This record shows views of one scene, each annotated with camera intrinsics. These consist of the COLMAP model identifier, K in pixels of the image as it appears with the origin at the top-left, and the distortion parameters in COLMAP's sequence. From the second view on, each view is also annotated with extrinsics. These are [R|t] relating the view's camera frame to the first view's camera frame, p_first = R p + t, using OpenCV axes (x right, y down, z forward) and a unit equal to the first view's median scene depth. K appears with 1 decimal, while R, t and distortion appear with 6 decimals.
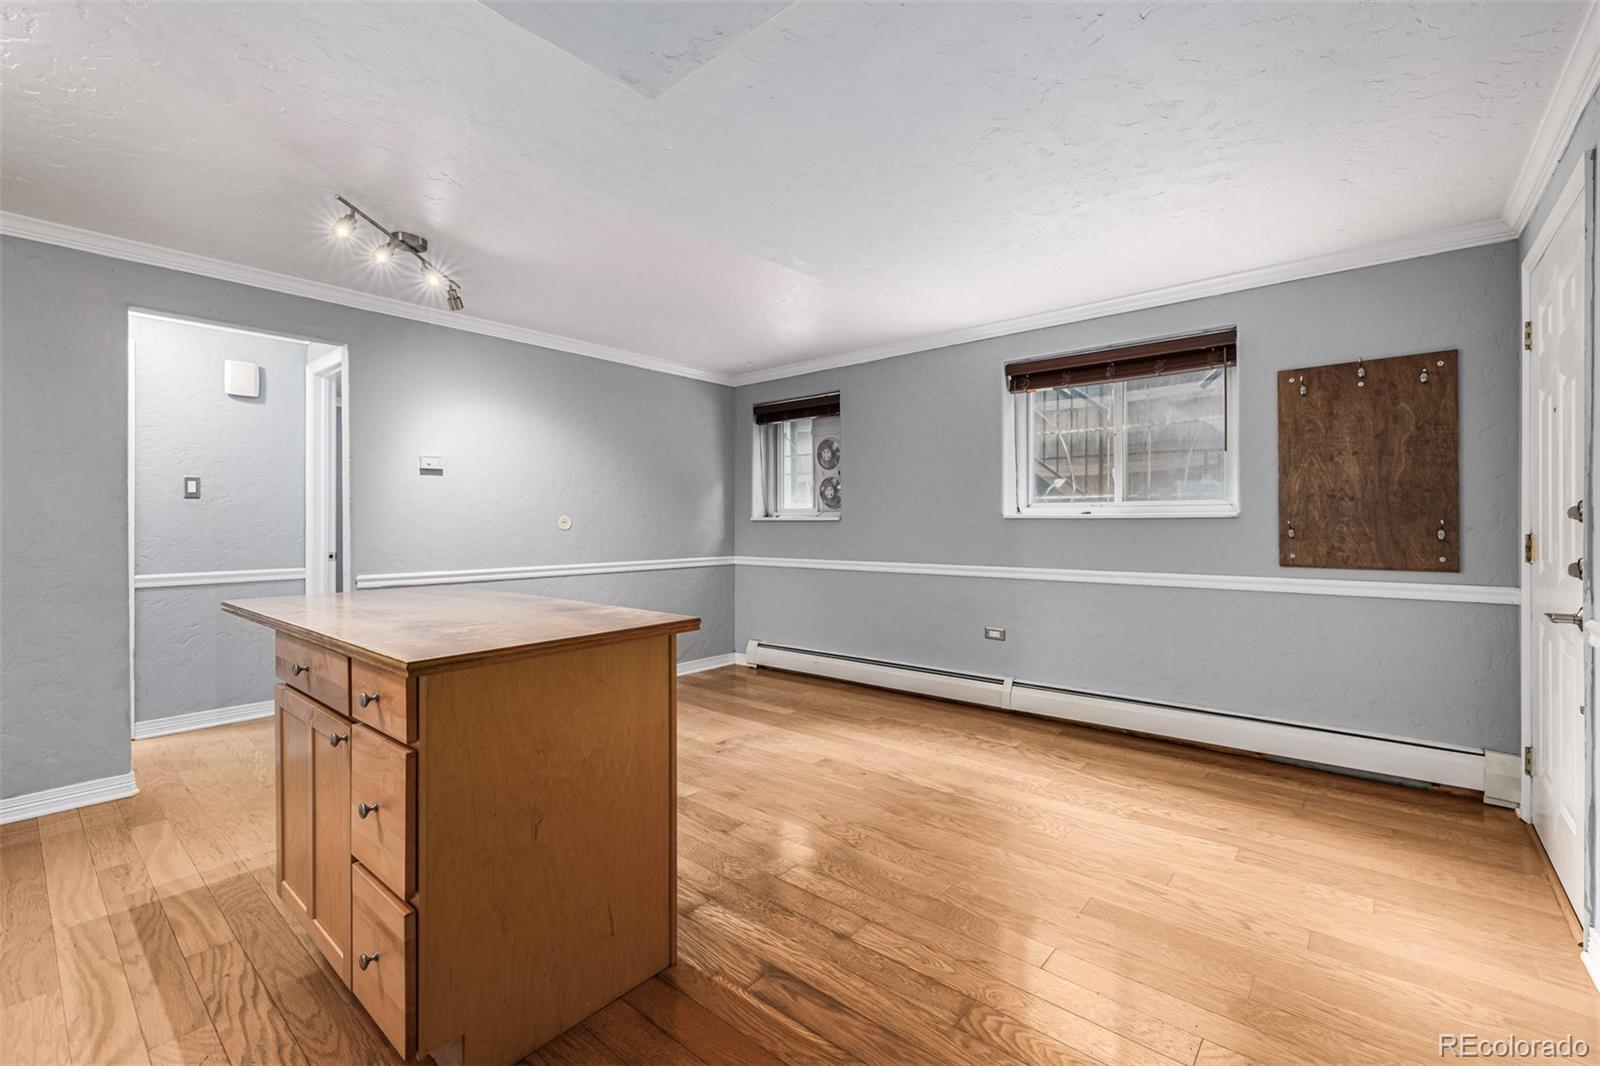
lens RADIAL K [[687.9, 0, 787.3], [0, 687.9, 527.4], [0, 0, 1]] dist [0.001557, 0.000198]
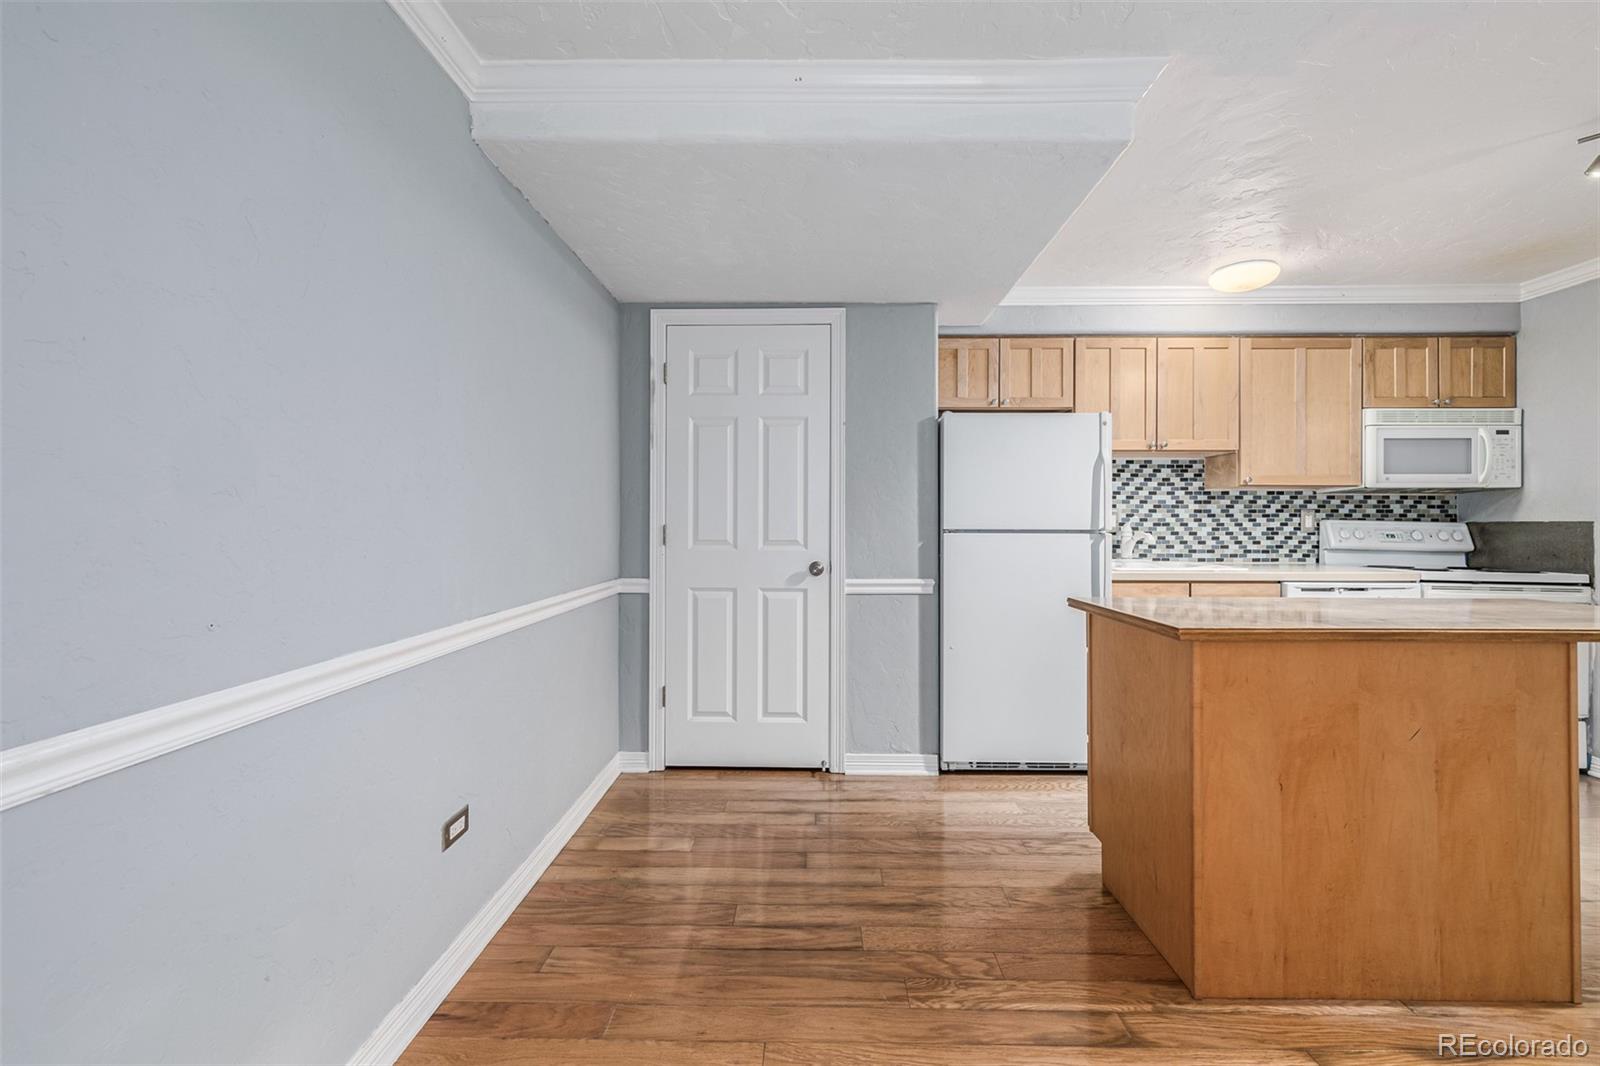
lens RADIAL K [[687.9, 0, 799.2], [0, 687.9, 519.6], [0, 0, 1]] dist [0.001557, 0.000198]
pose [[-0.765090, 0.003311, -0.643915, 0.720983], [-0.004181, 0.999940, 0.010110, -0.013126], [0.643910, 0.010427, -0.765031, 1.173243]]
